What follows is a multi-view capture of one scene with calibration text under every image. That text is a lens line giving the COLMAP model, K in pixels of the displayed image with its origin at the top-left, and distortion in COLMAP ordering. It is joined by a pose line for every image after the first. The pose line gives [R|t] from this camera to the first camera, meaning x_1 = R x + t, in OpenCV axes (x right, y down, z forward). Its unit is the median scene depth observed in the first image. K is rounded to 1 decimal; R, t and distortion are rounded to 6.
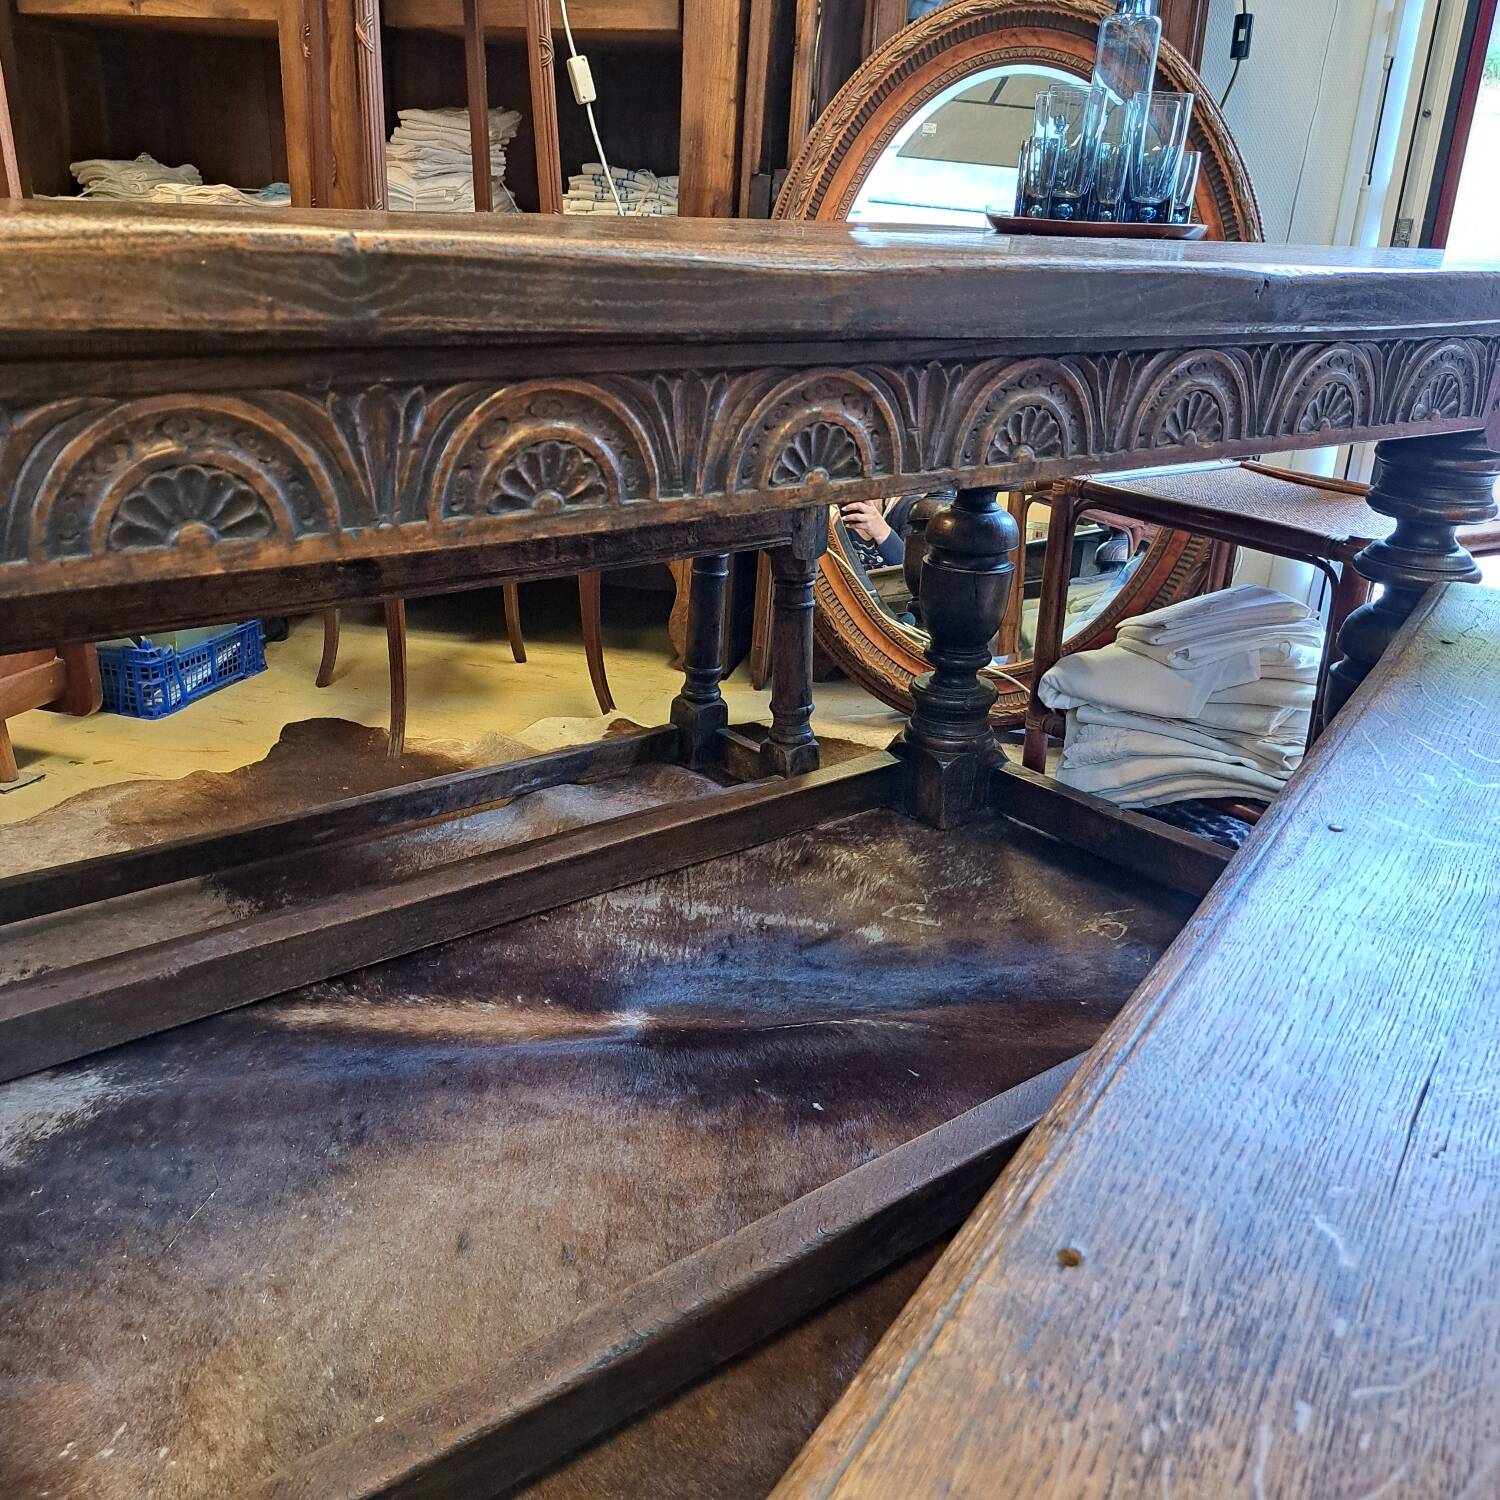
lens RADIAL K [[1493.2, 0, 765.5], [0, 1493.2, 754.4], [0, 0, 1]] dist [0.092971, -0.129577]
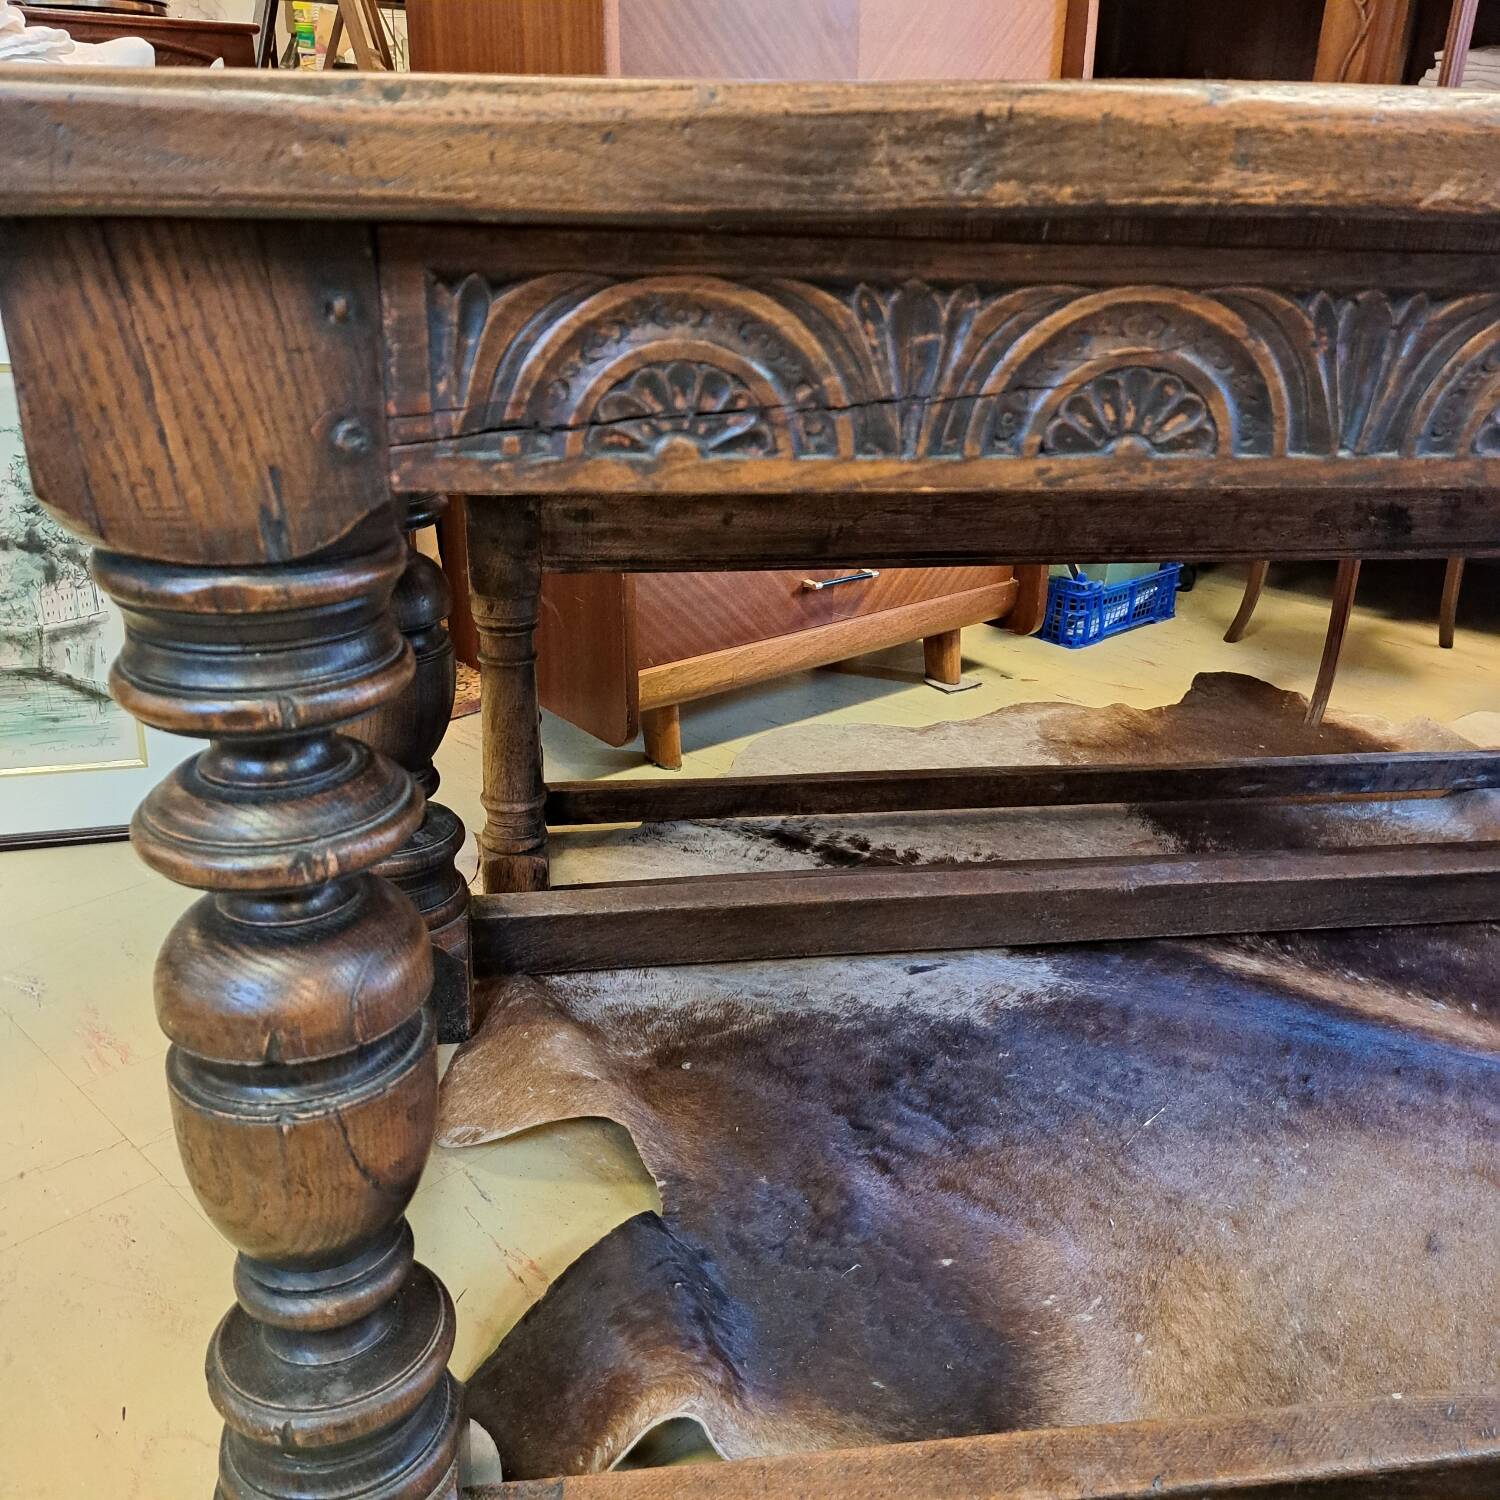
lens RADIAL K [[1496.2, 0, 750.0], [0, 1496.2, 750.0], [0, 0, 1]] dist [0.153898, -0.209011]
pose [[0.856861, 0.188784, -0.479739, -0.123165], [-0.180237, 0.981518, 0.064319, 0.028814], [0.483015, 0.031354, 0.875050, -0.033935]]
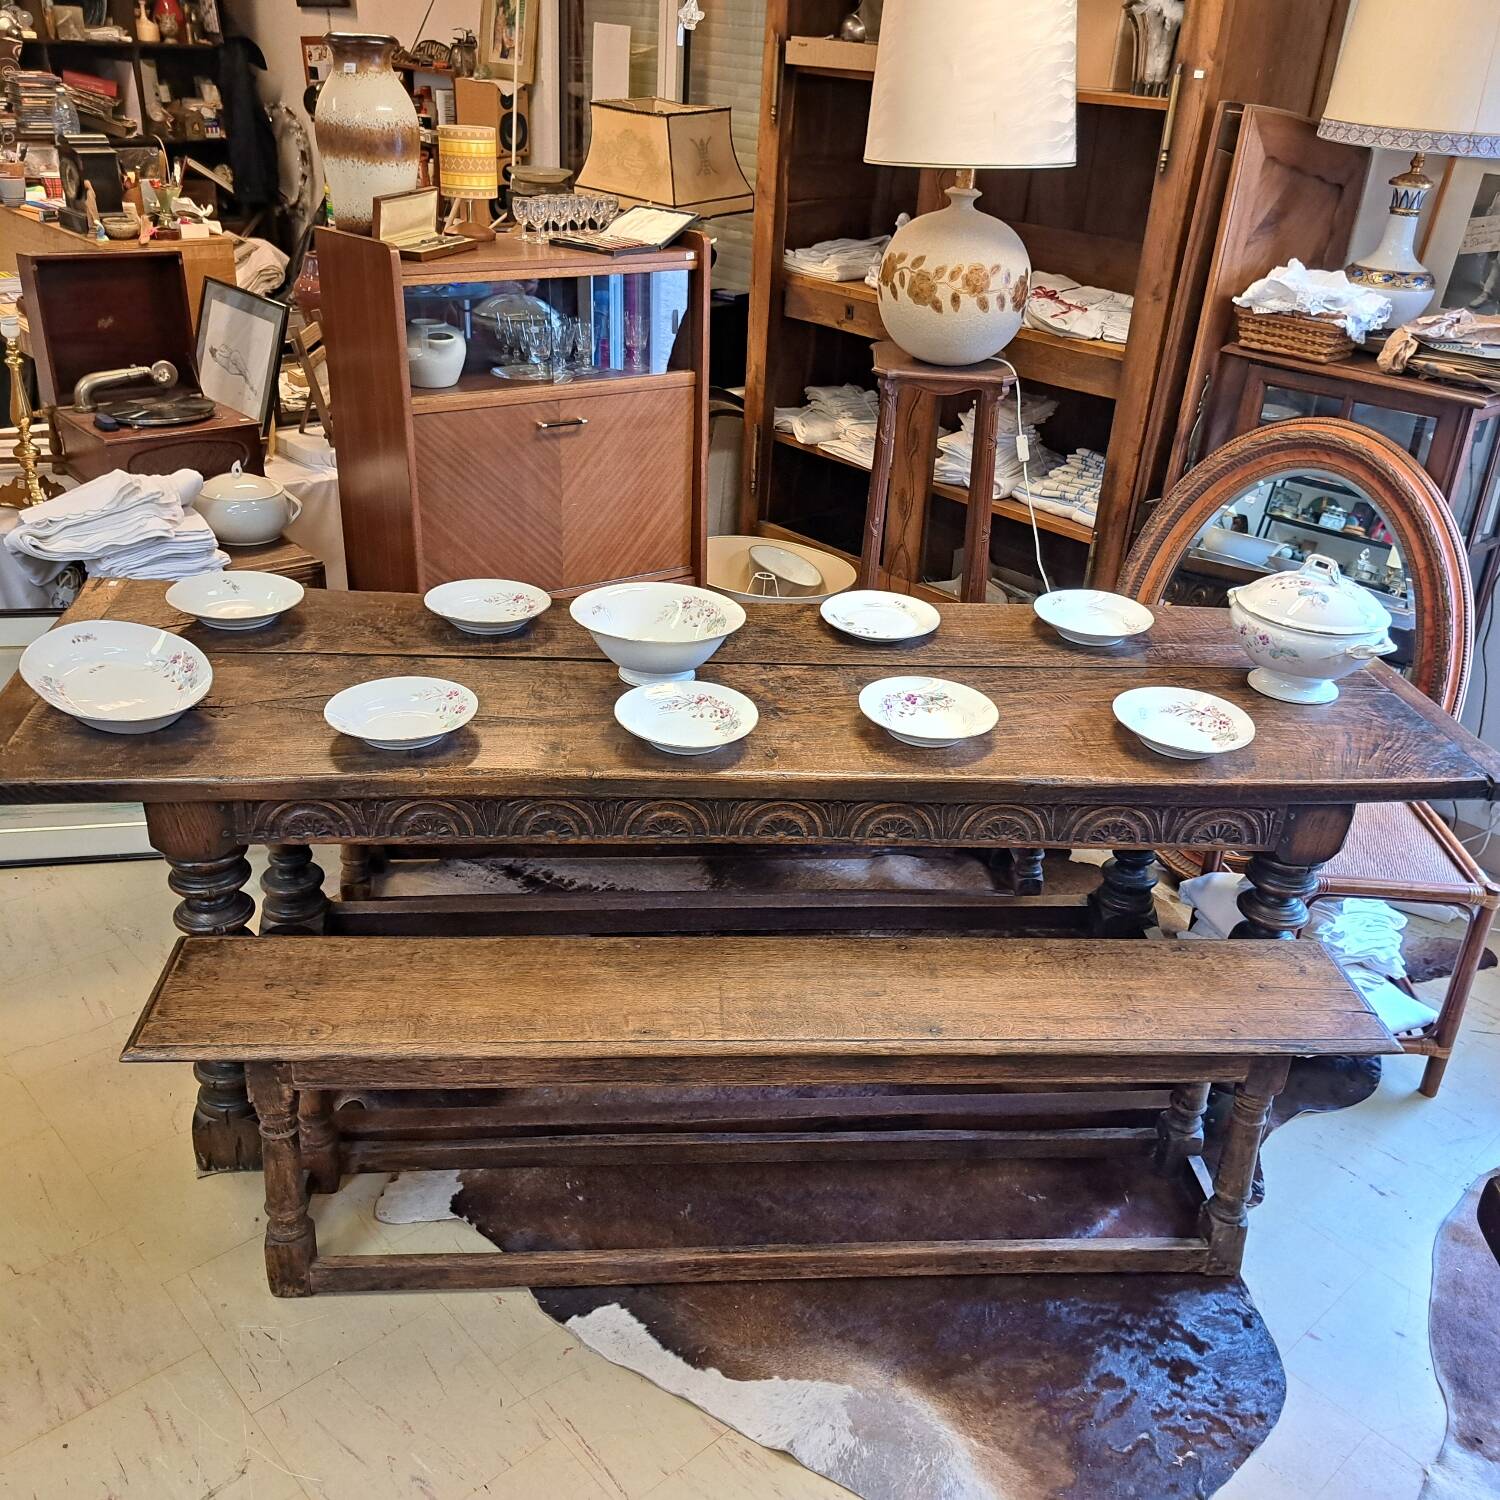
lens RADIAL K [[1493.2, 0, 765.5], [0, 1493.2, 754.4], [0, 0, 1]] dist [0.092971, -0.129577]
pose [[0.833996, 0.253824, -0.489922, 0.696353], [-0.219102, 0.967250, 0.128144, -0.356522], [0.506403, 0.000472, 0.862297, -0.725017]]
